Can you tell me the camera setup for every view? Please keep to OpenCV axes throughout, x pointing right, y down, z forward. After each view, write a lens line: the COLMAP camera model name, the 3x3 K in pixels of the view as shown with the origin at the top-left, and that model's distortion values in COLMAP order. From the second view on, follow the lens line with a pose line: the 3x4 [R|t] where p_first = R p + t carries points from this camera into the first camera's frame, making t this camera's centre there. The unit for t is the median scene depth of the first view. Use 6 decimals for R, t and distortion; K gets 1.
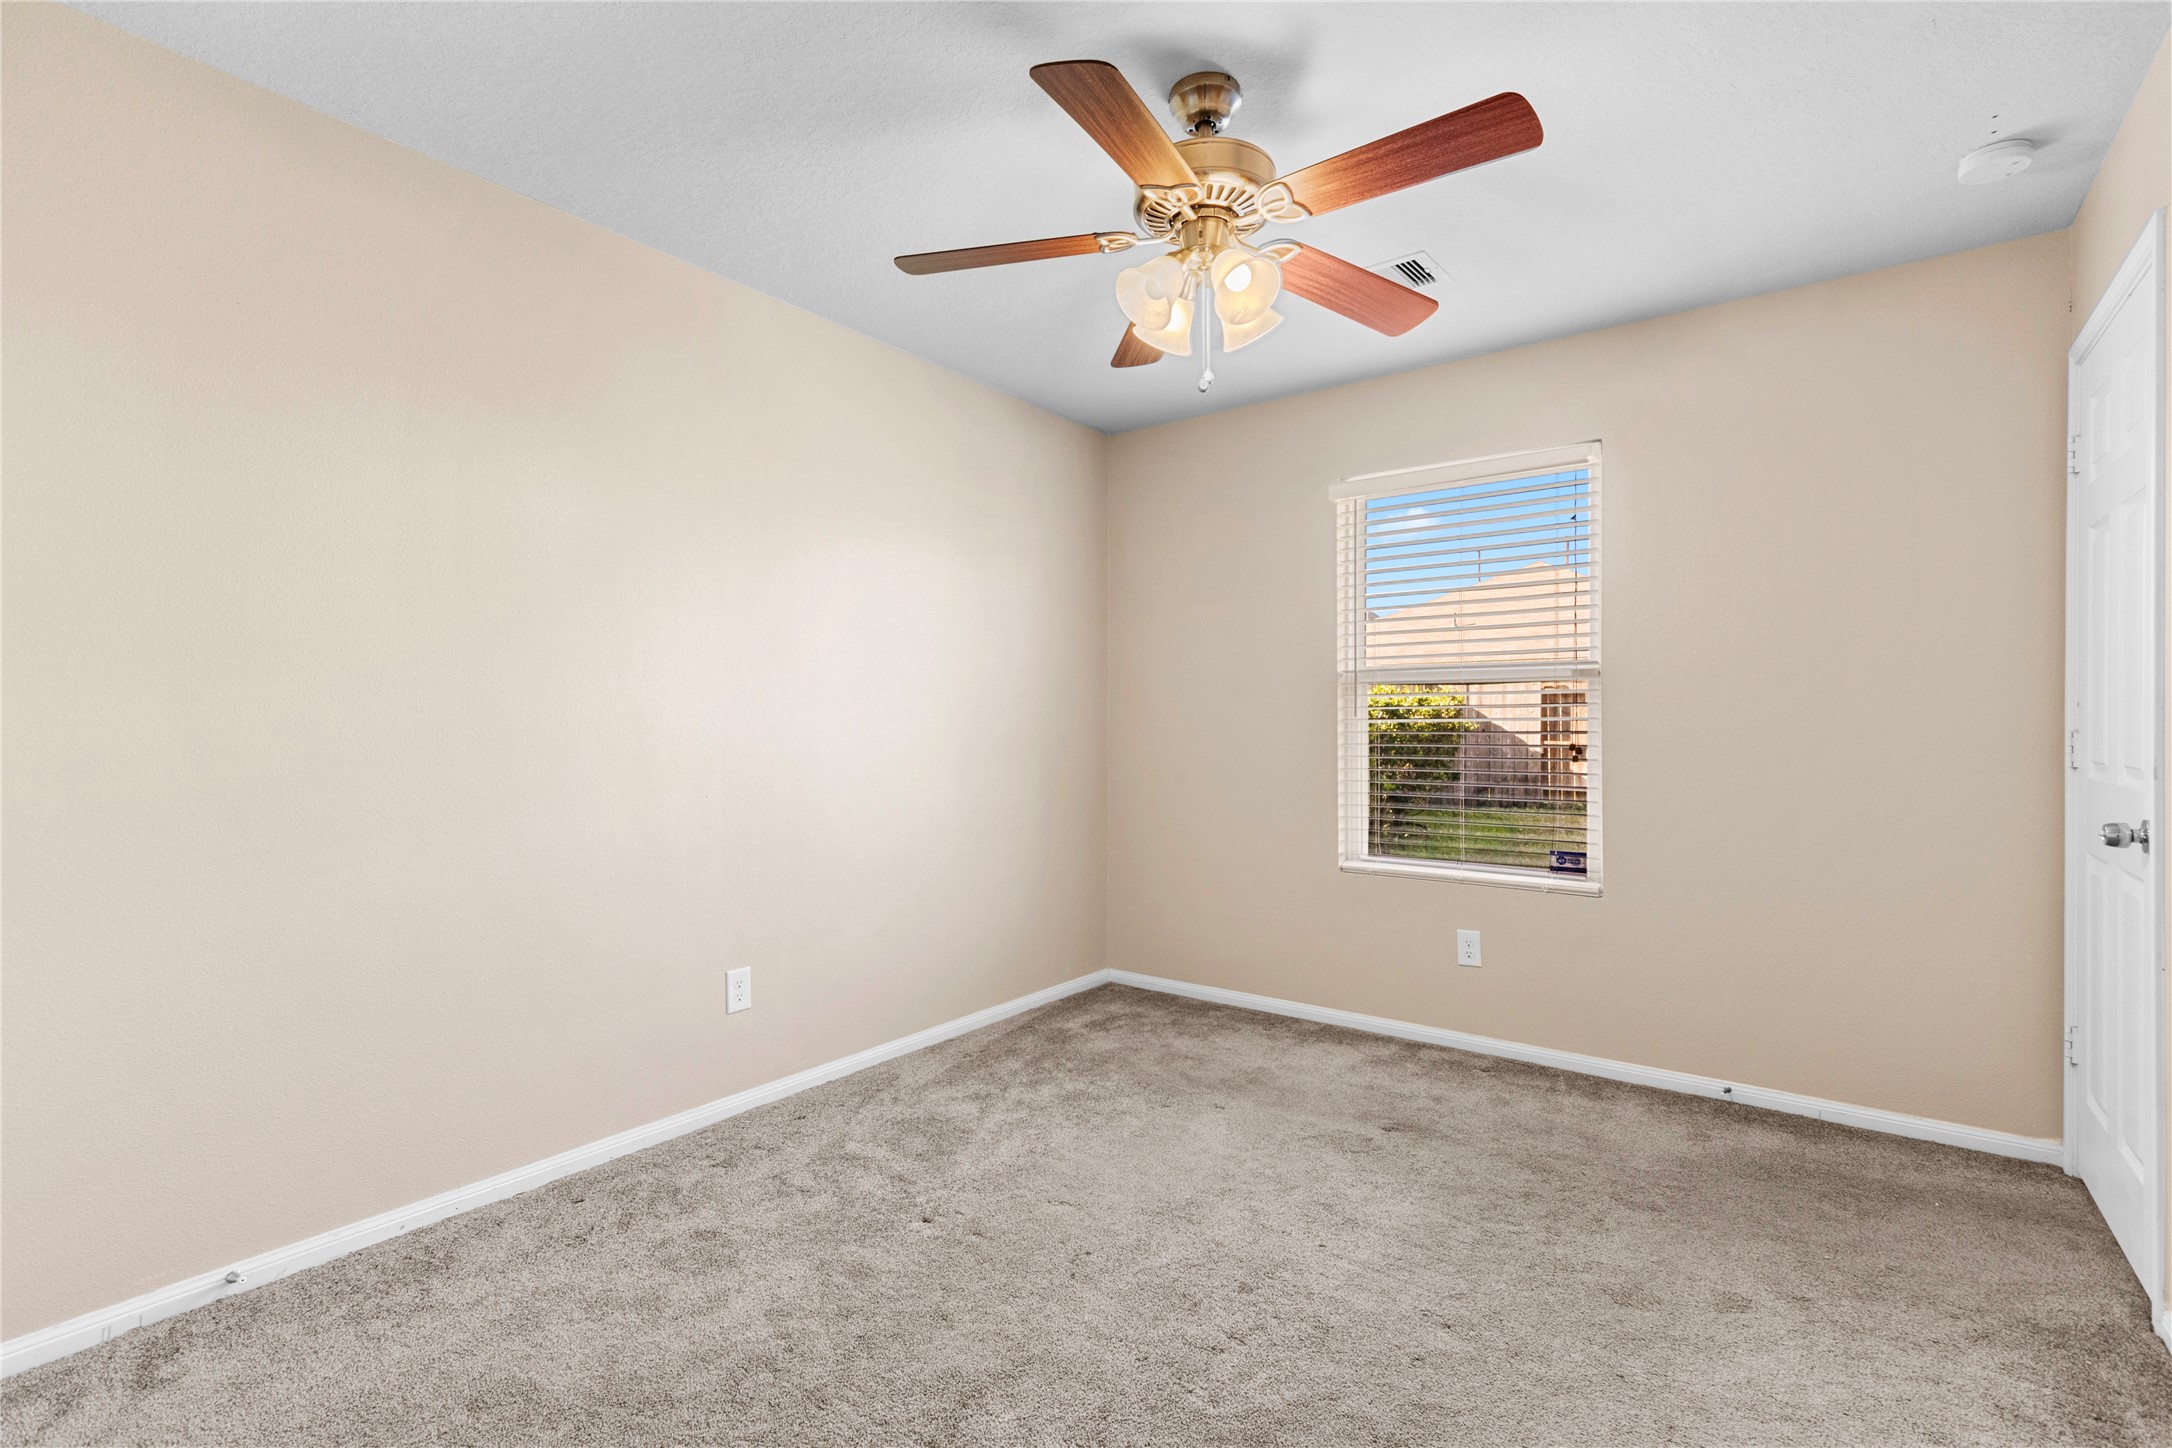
lens RADIAL K [[988.1, 0, 1088.2], [0, 988.1, 715.2], [0, 0, 1]] dist [-0.008487, 0.000480]
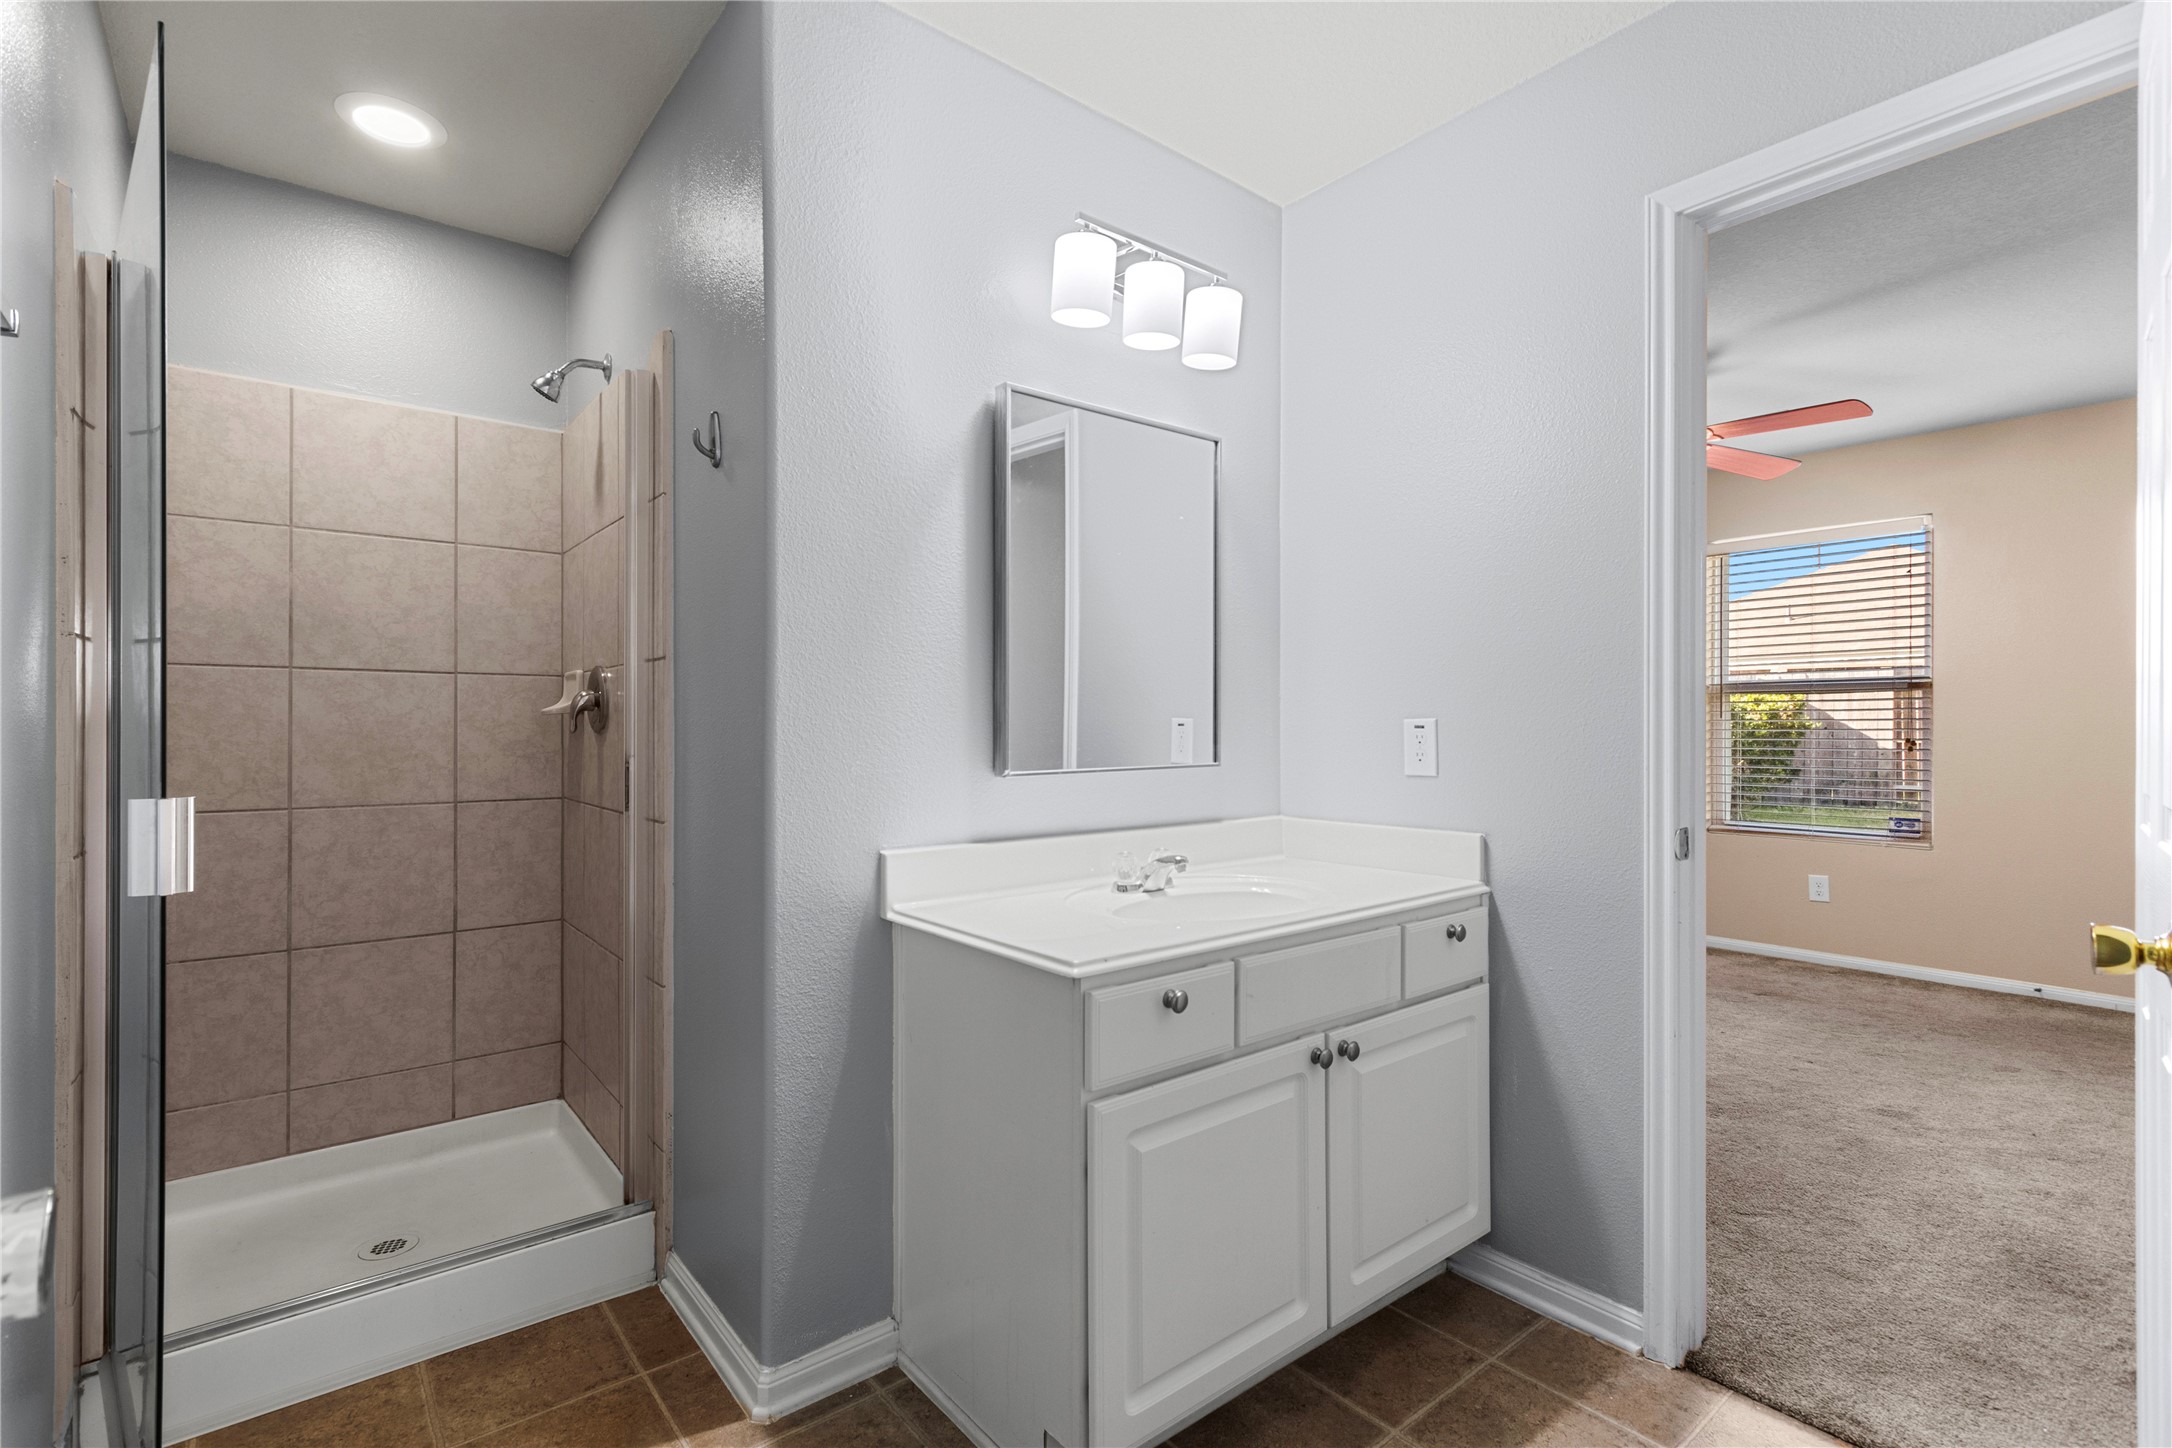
lens RADIAL K [[988.1, 0, 1080.0], [0, 988.1, 735.7], [0, 0, 1]] dist [-0.008487, 0.000480]
pose [[0.964938, -0.003511, -0.262456, -0.240449], [0.008611, 0.999796, 0.018286, -0.007697], [0.262338, -0.019905, 0.964771, -0.571009]]
